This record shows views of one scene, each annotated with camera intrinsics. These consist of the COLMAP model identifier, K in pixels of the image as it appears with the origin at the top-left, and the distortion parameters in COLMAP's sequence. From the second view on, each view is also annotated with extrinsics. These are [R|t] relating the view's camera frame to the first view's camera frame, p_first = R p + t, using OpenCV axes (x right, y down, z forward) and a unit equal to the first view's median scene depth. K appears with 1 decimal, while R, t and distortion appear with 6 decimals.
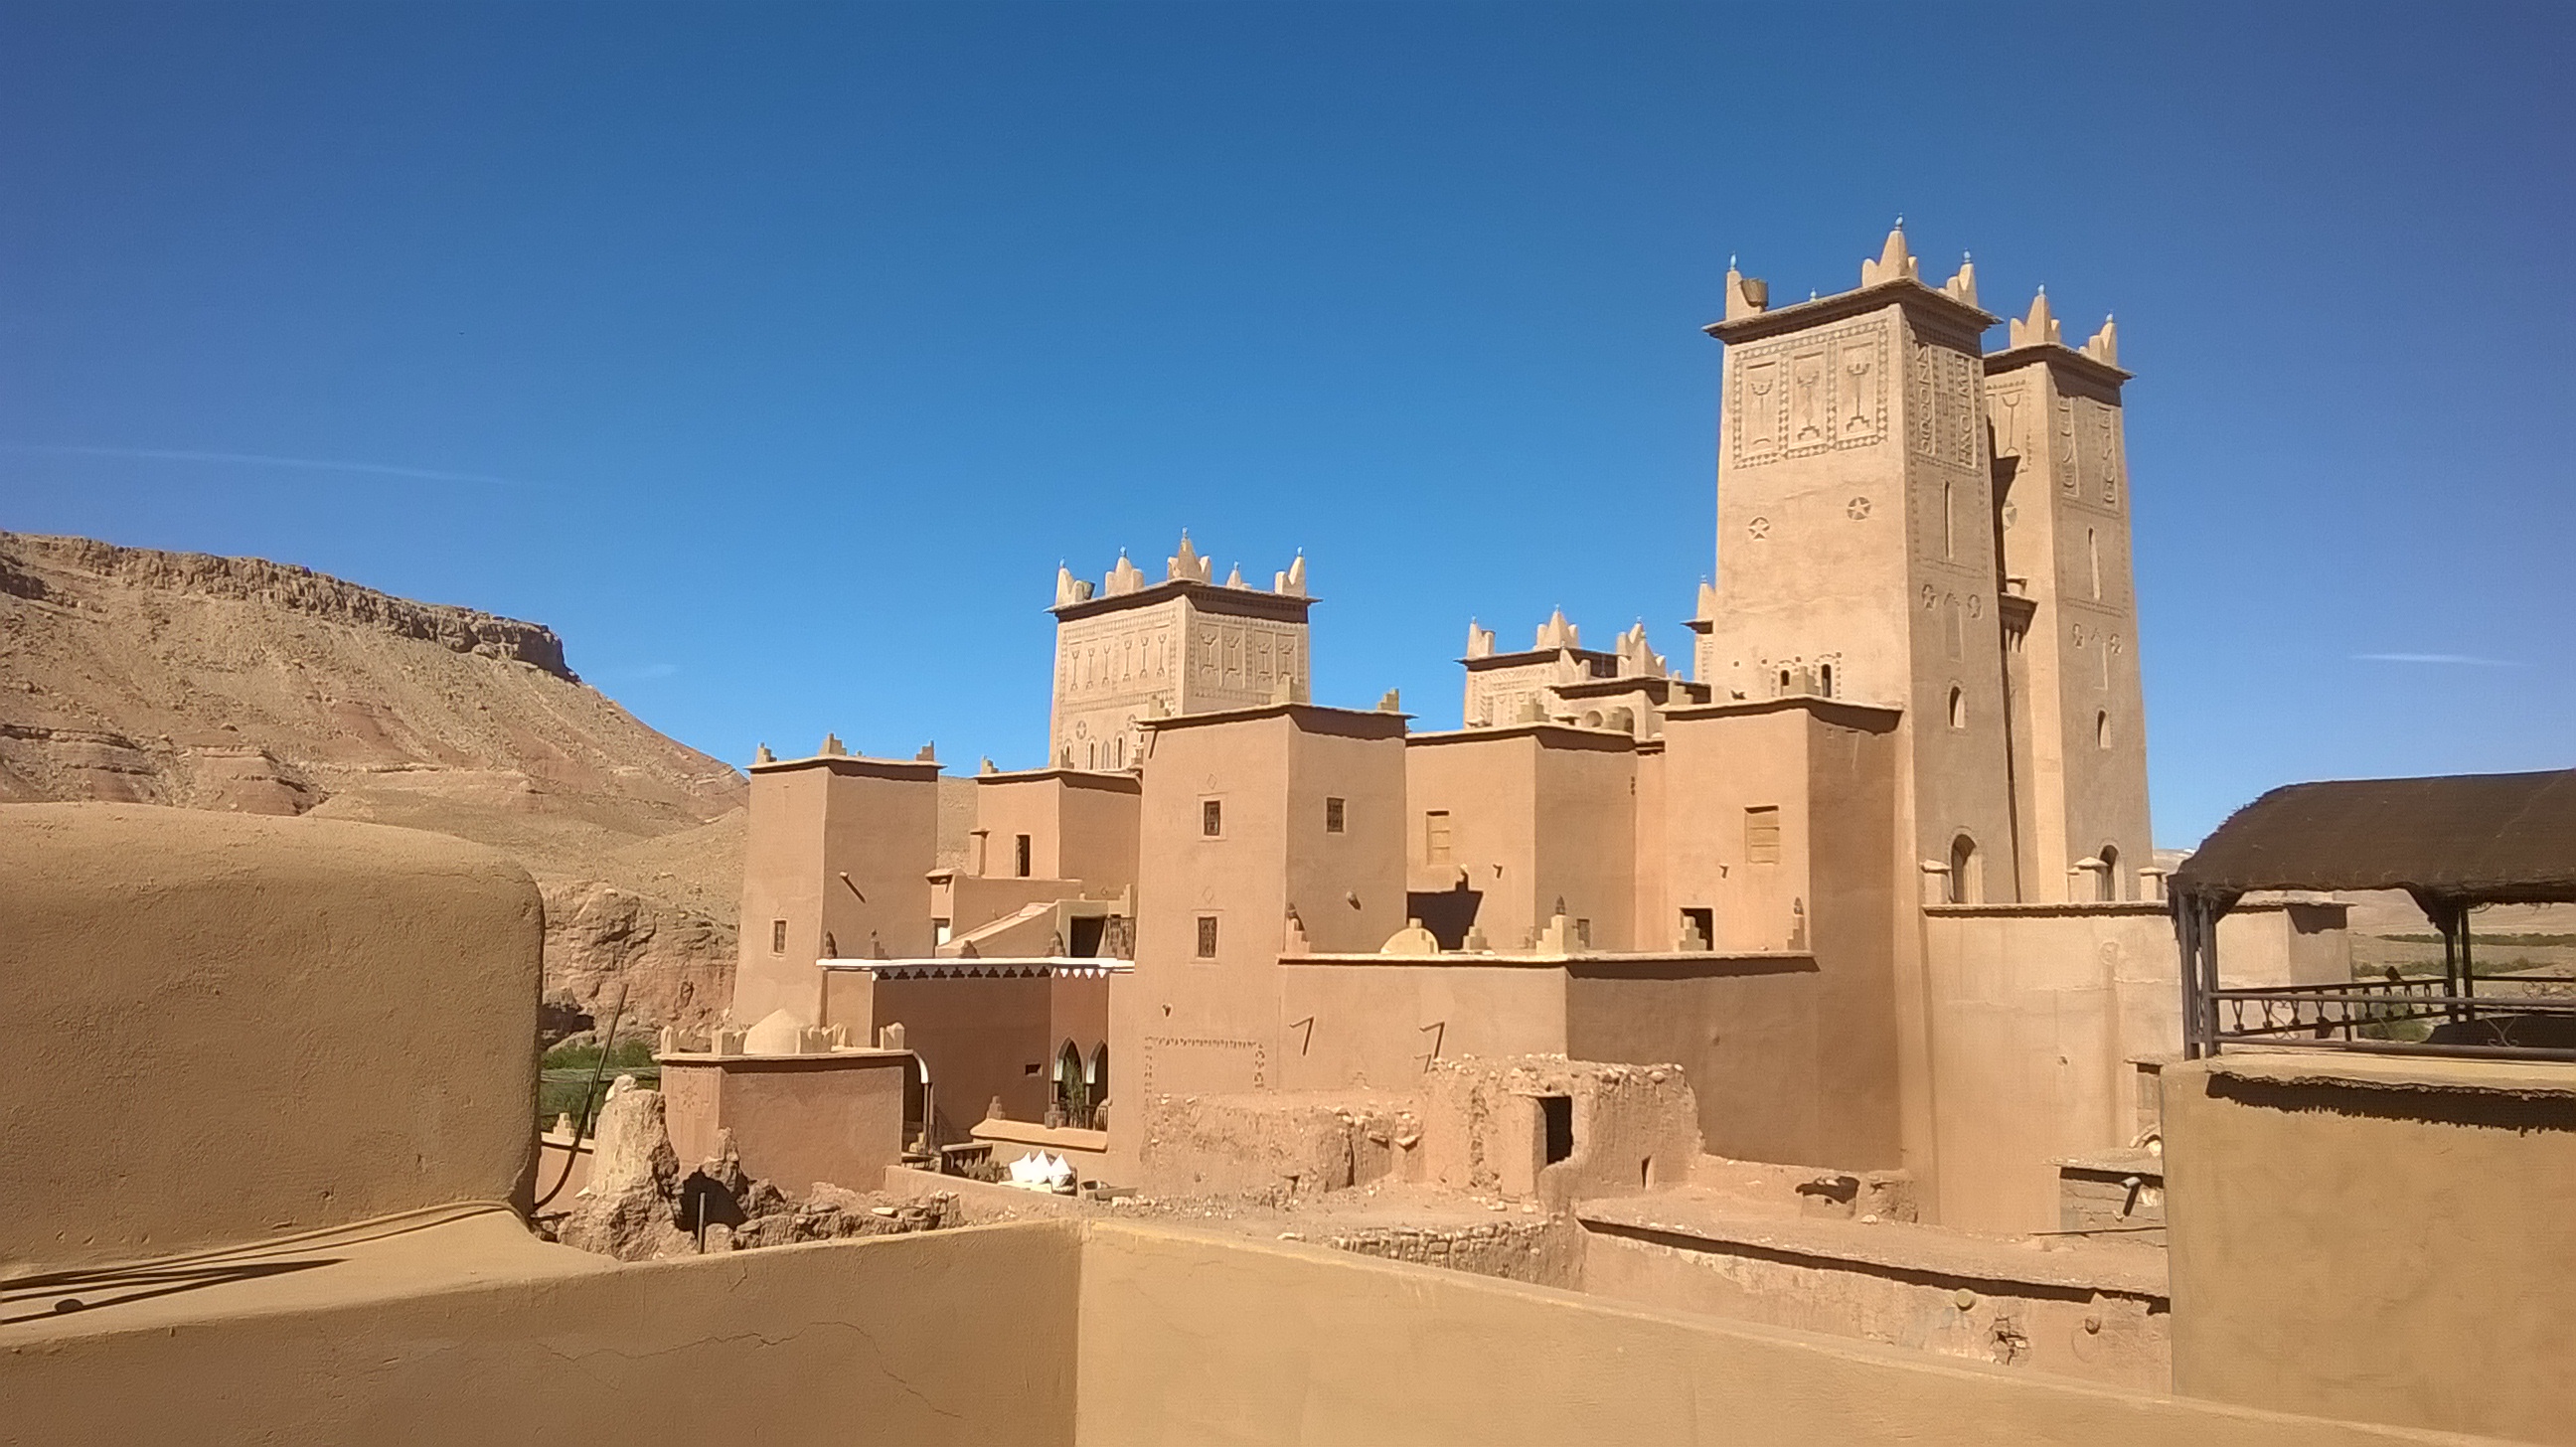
lens RADIAL K [[2182.7, 0, 1277.8], [0, 2182.7, 723.7], [0, 0, 1]] dist [0.093299, -0.178527]
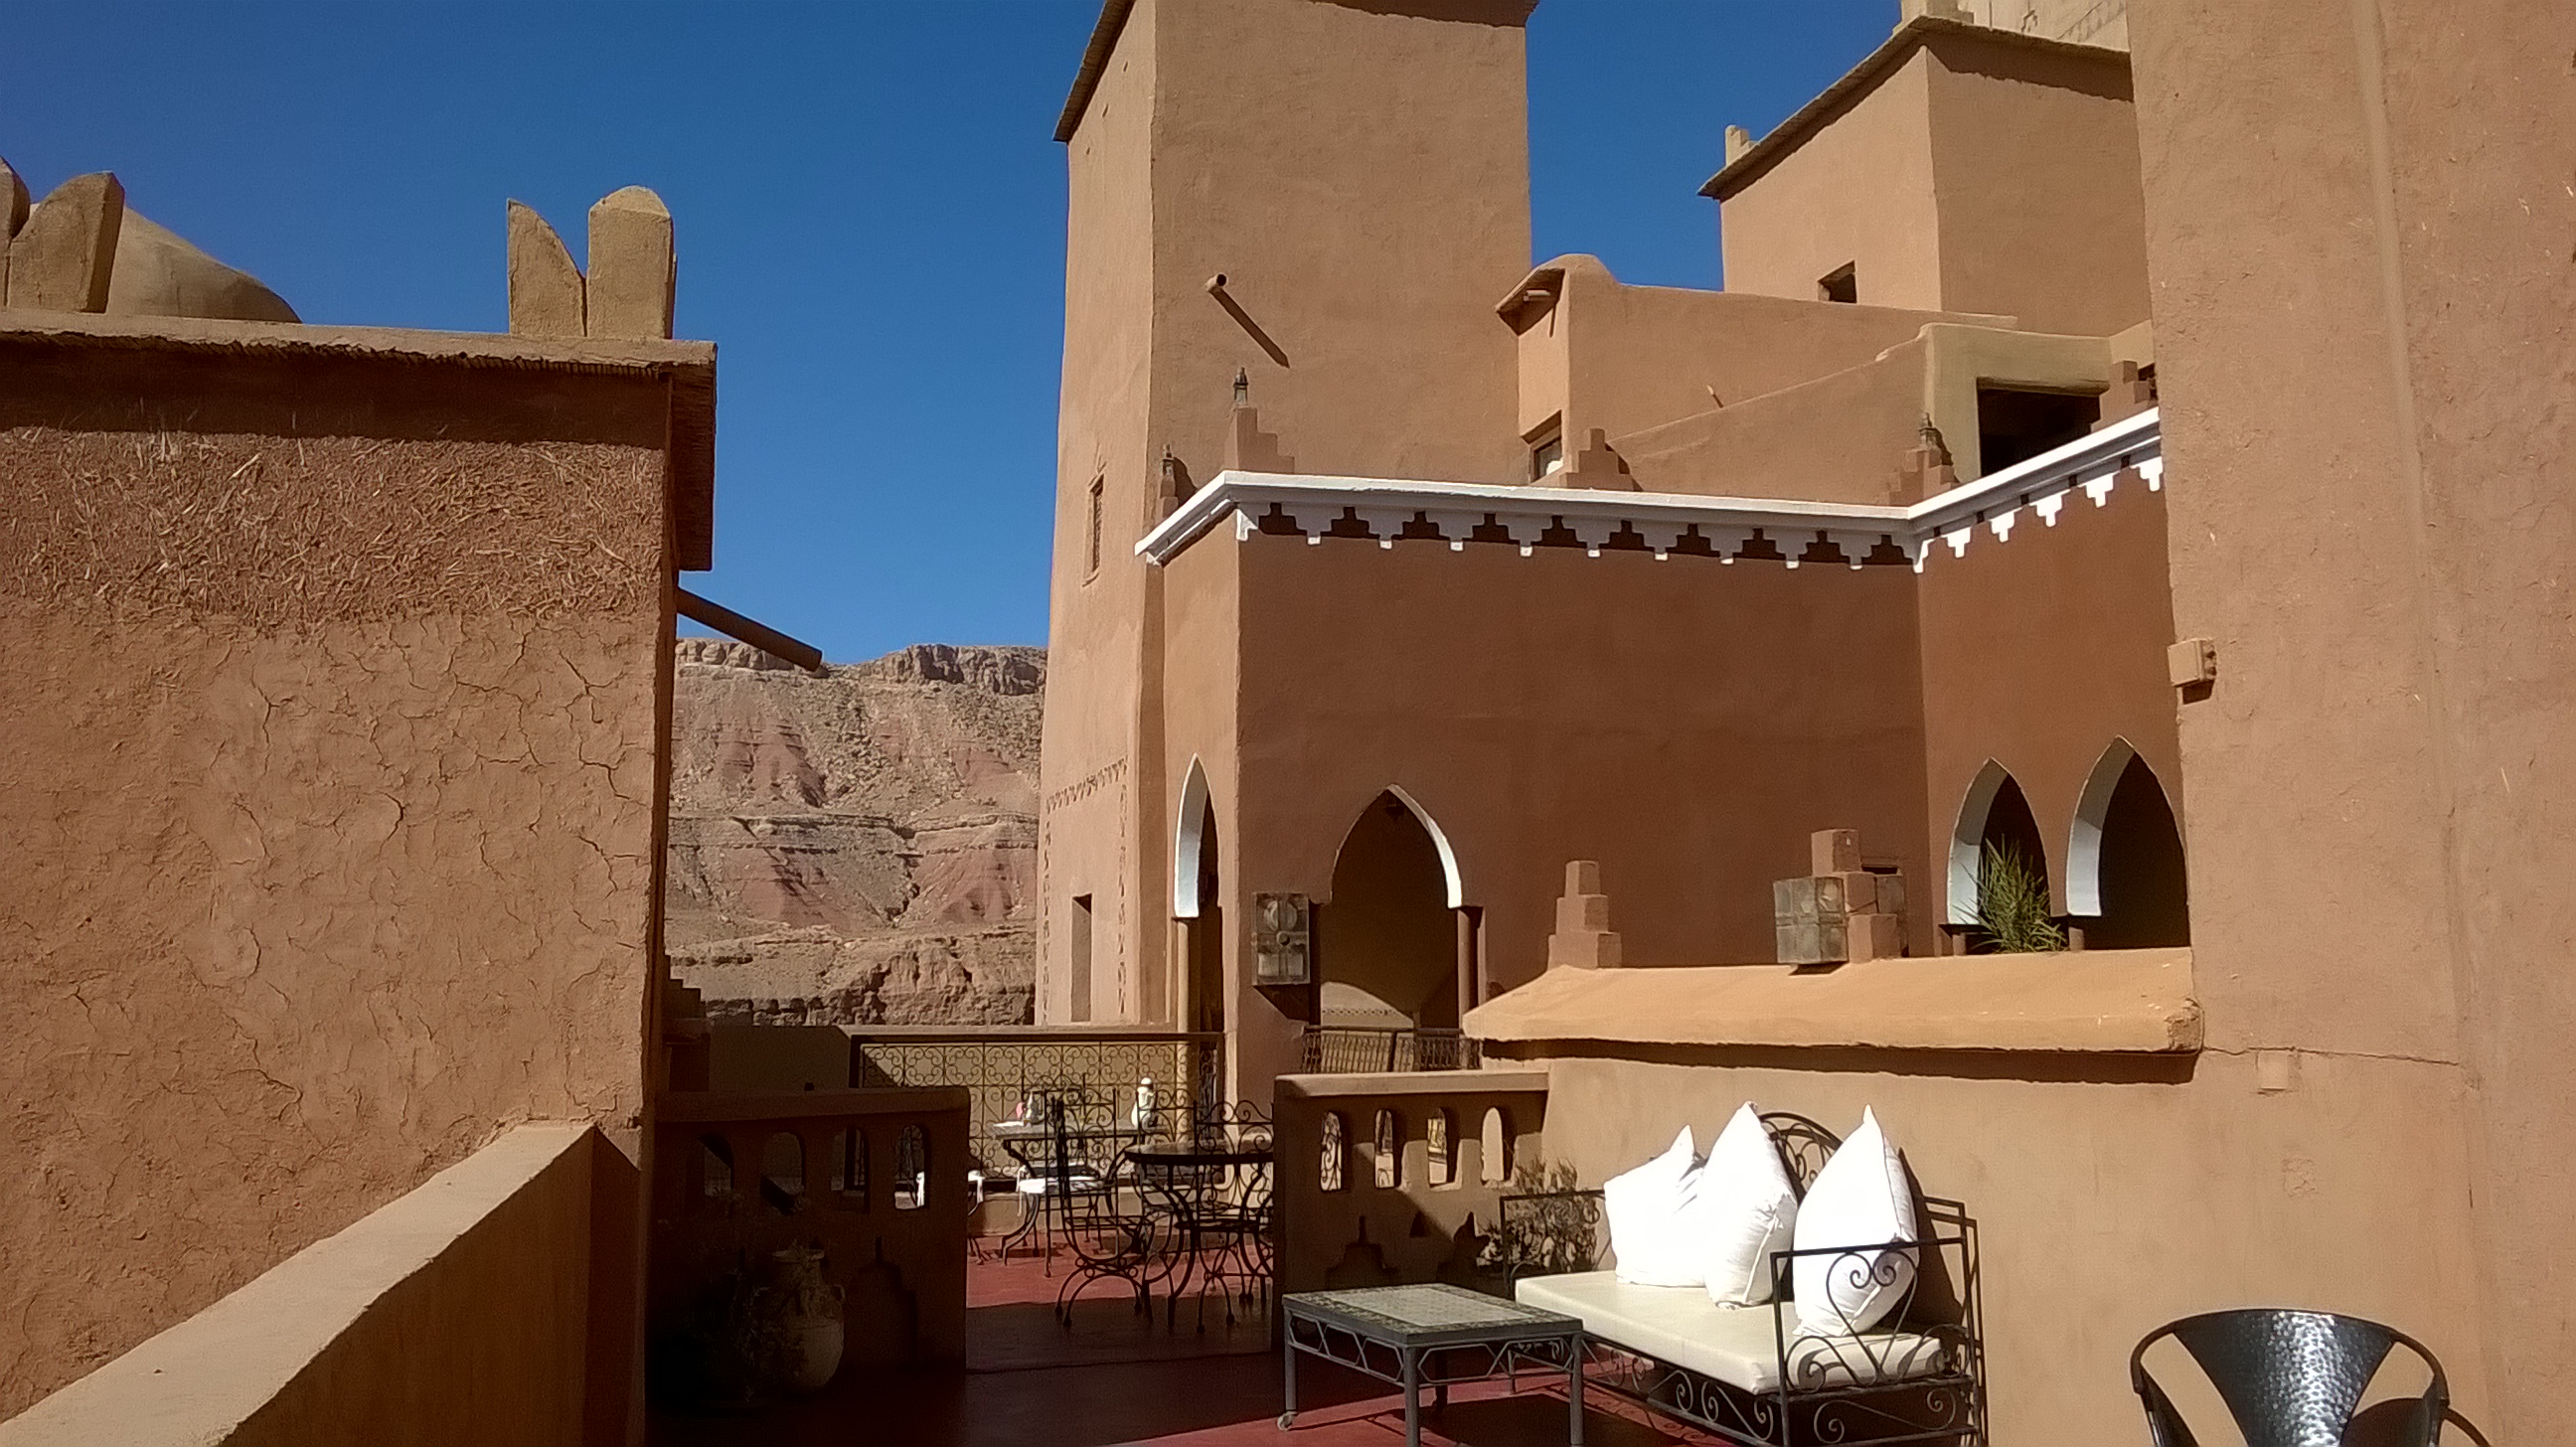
lens RADIAL K [[2182.7, 0, 1277.8], [0, 2182.7, 723.7], [0, 0, 1]] dist [0.093299, -0.178527]
pose [[0.901338, -0.067064, -0.427894, -0.076001], [0.052017, 0.997550, -0.046776, 0.195610], [0.429982, 0.019903, 0.902618, 0.944201]]
